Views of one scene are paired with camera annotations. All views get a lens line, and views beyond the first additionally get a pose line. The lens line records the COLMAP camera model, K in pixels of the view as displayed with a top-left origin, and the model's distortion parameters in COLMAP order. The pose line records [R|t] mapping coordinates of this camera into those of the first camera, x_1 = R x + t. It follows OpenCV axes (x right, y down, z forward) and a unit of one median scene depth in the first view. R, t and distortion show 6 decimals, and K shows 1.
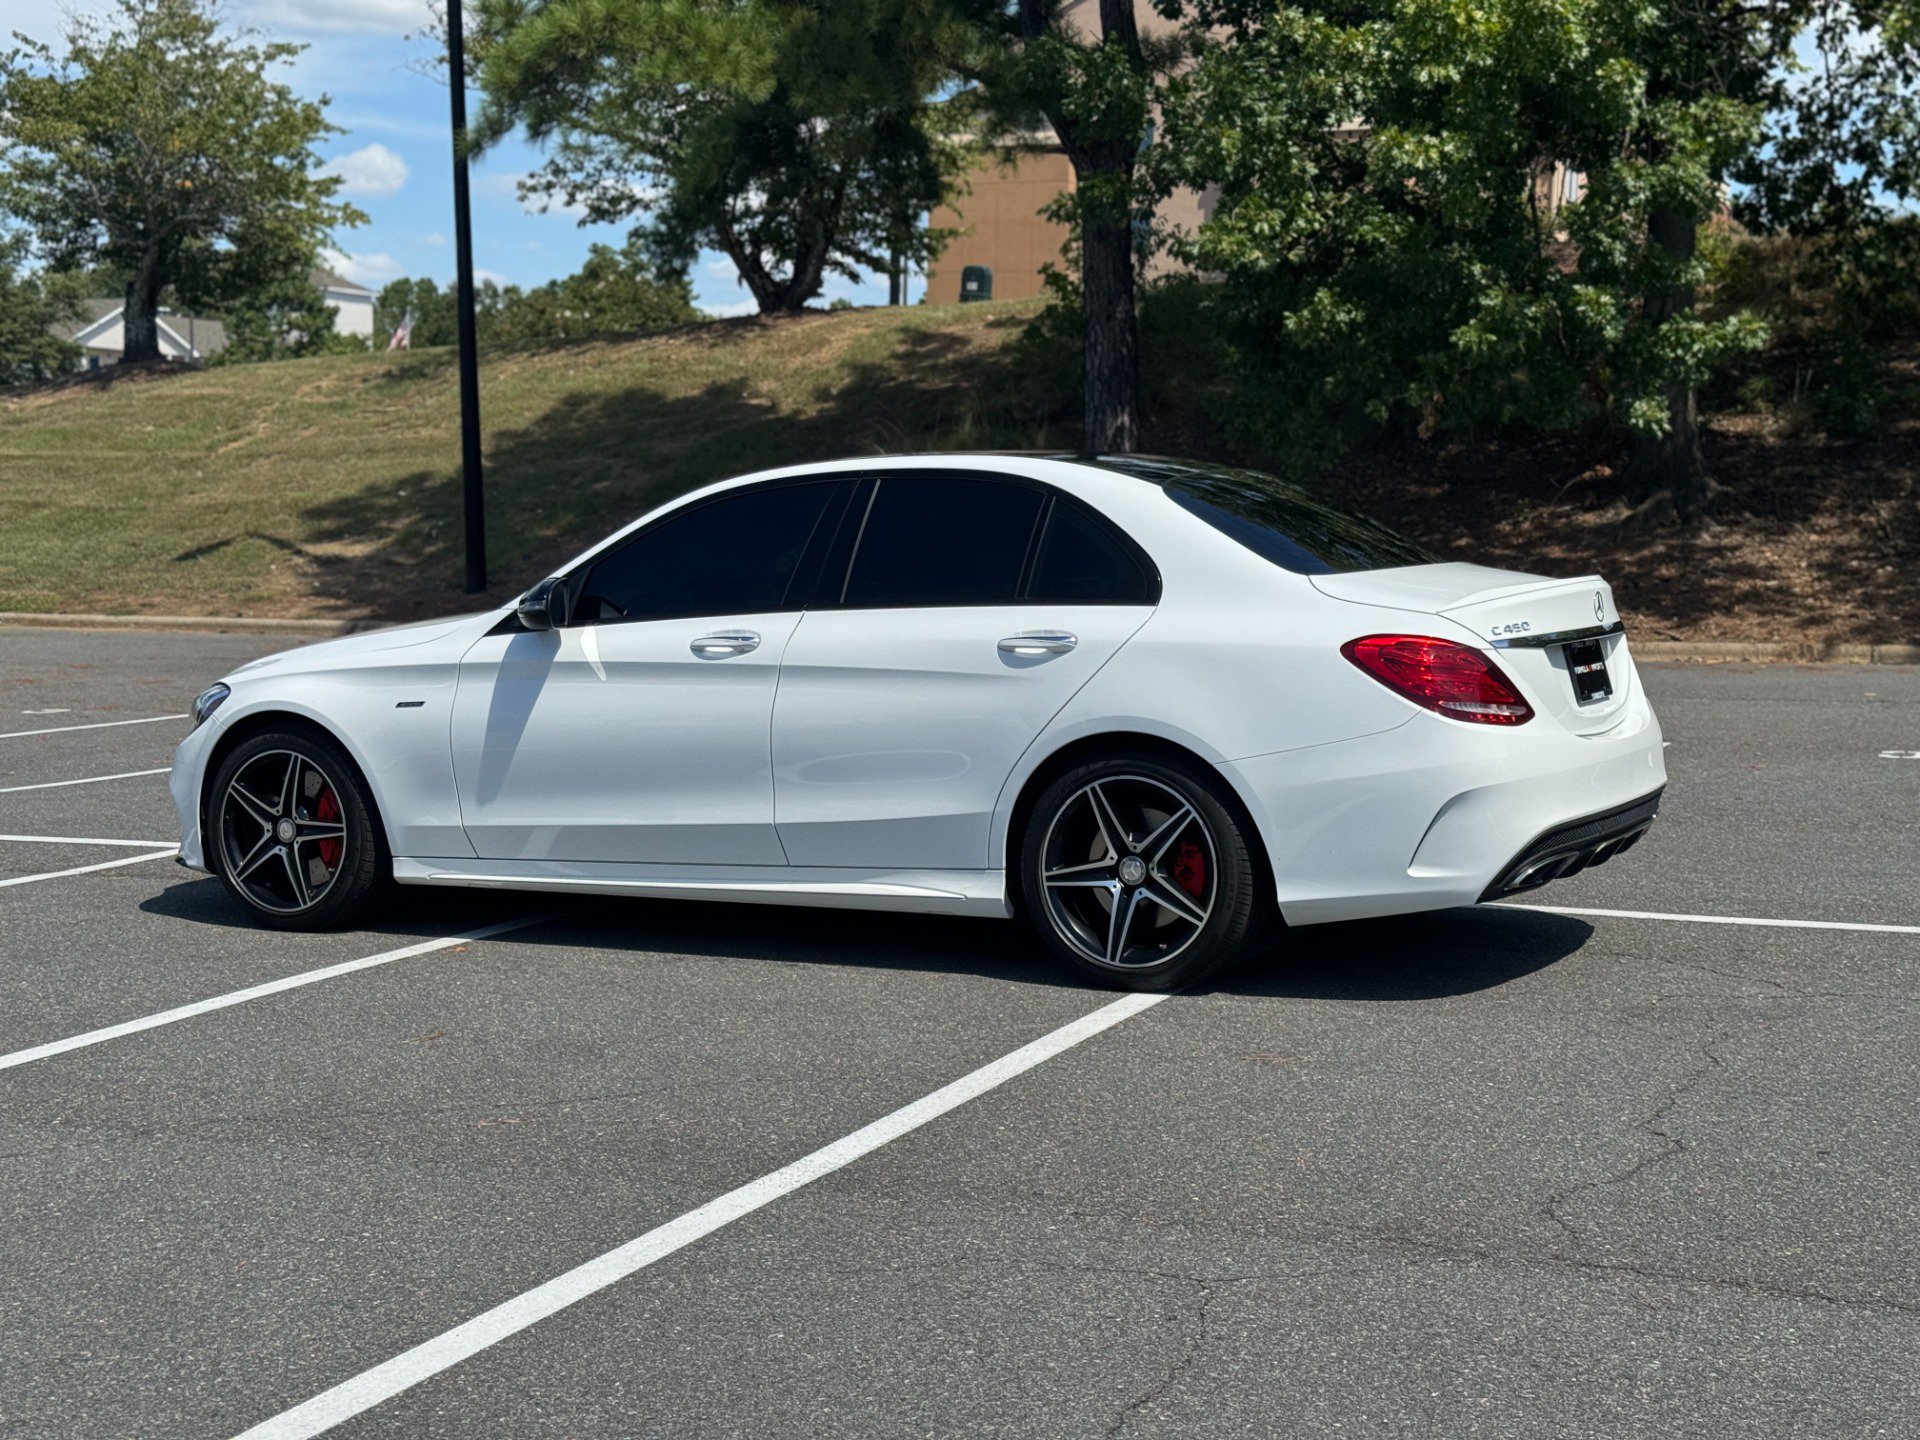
lens RADIAL K [[2677.4, 0, 967.6], [0, 2677.4, 704.2], [0, 0, 1]] dist [0.120825, 0.000000]
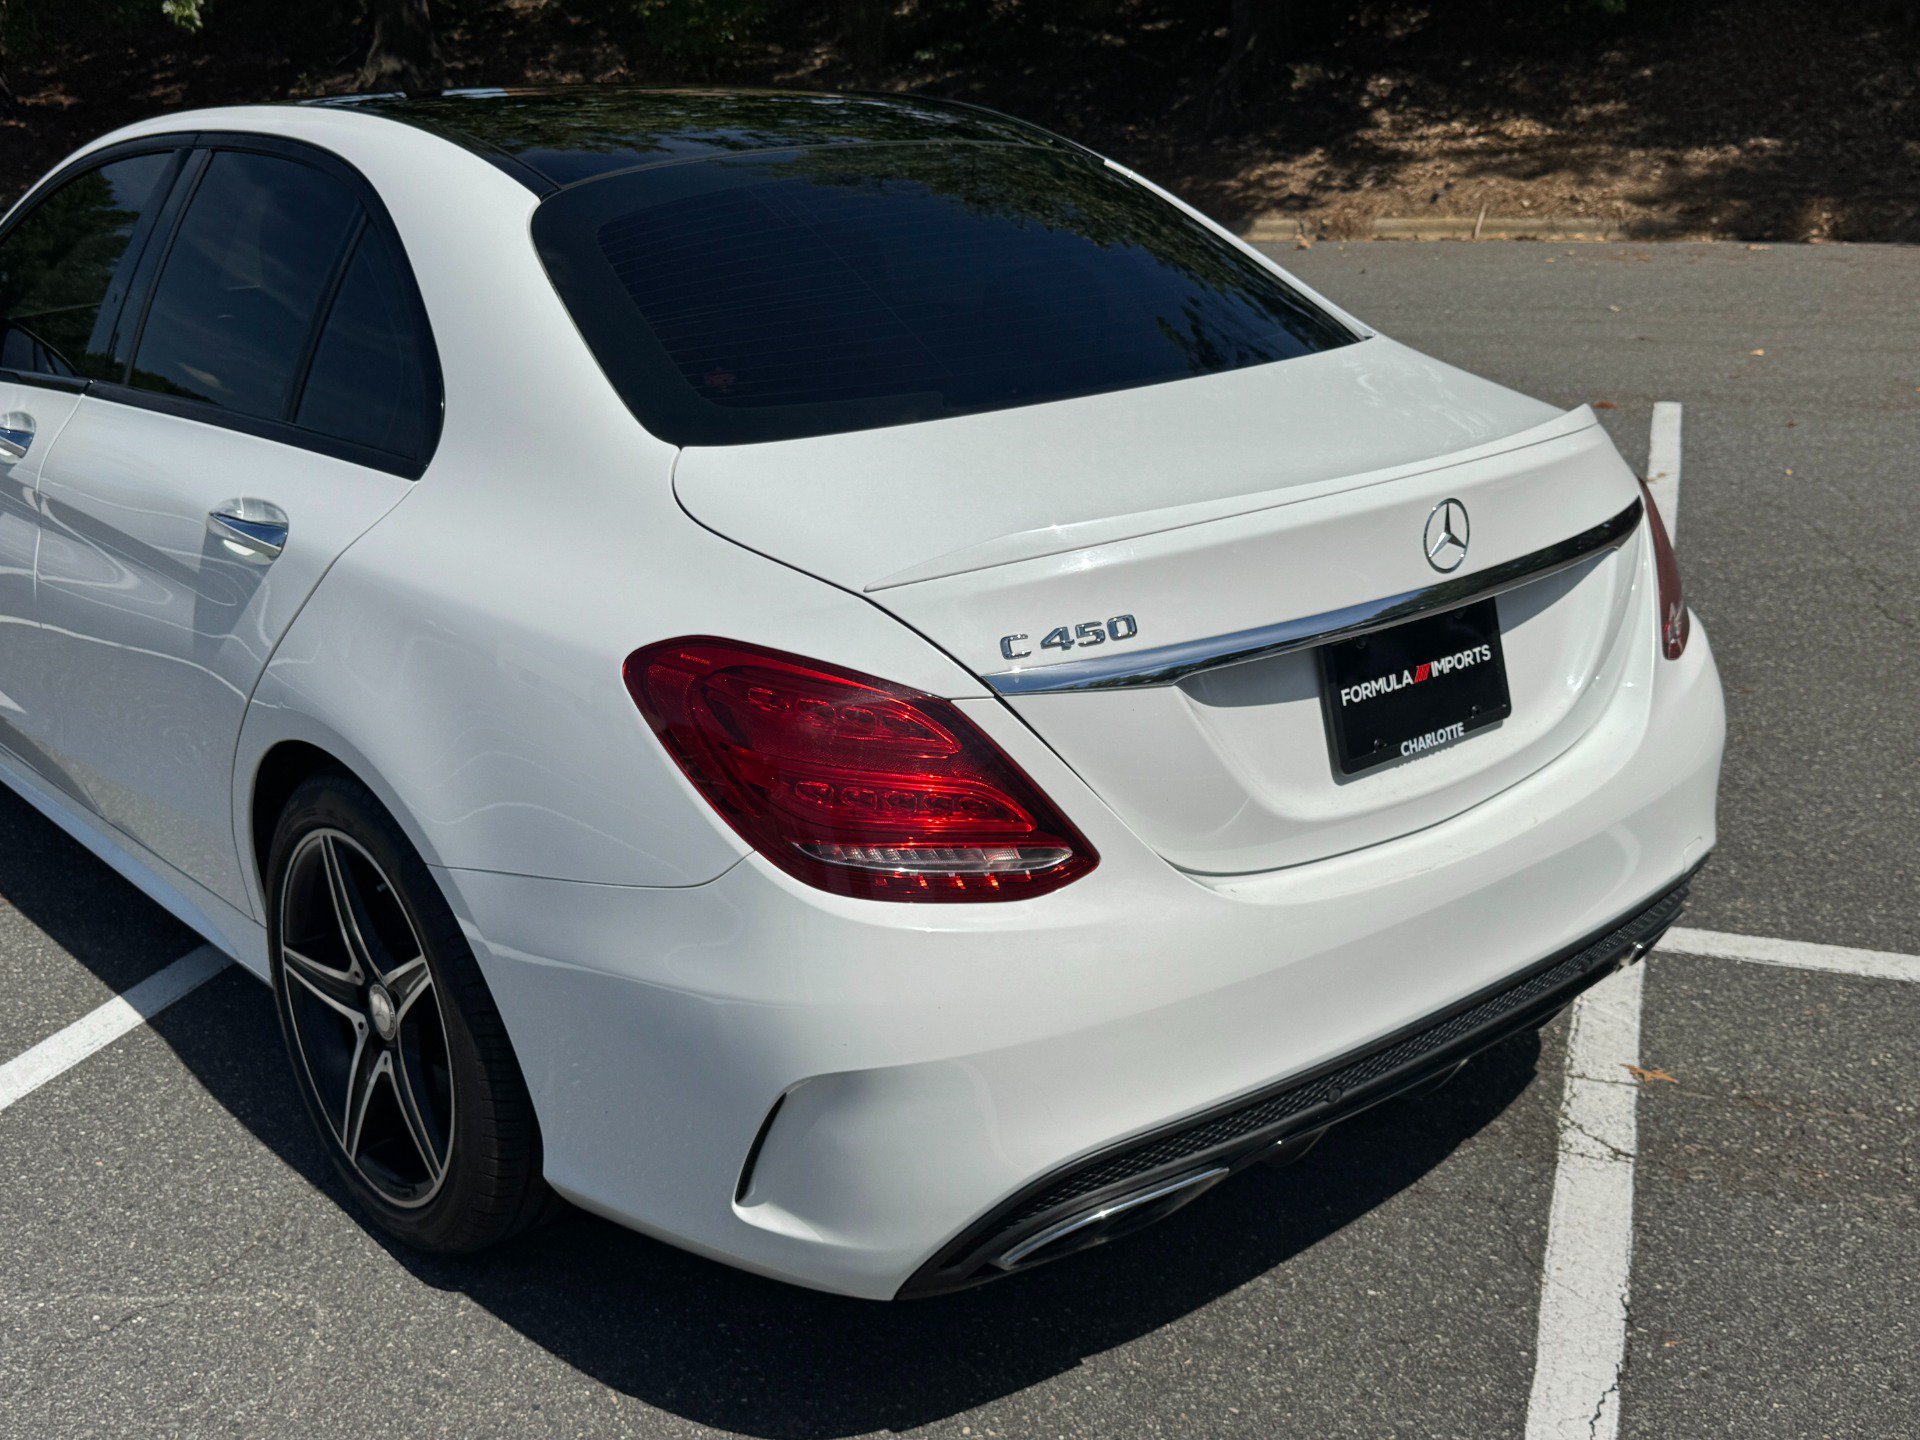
lens RADIAL K [[1966.0, 0, 941.3], [0, 1966.0, 722.1], [0, 0, 1]] dist [0.083673, 0.000000]
pose [[0.931117, 0.120534, -0.344226, 0.087716], [-0.026966, 0.963980, 0.264604, -0.028233], [0.363721, -0.237095, 0.900829, 0.225984]]
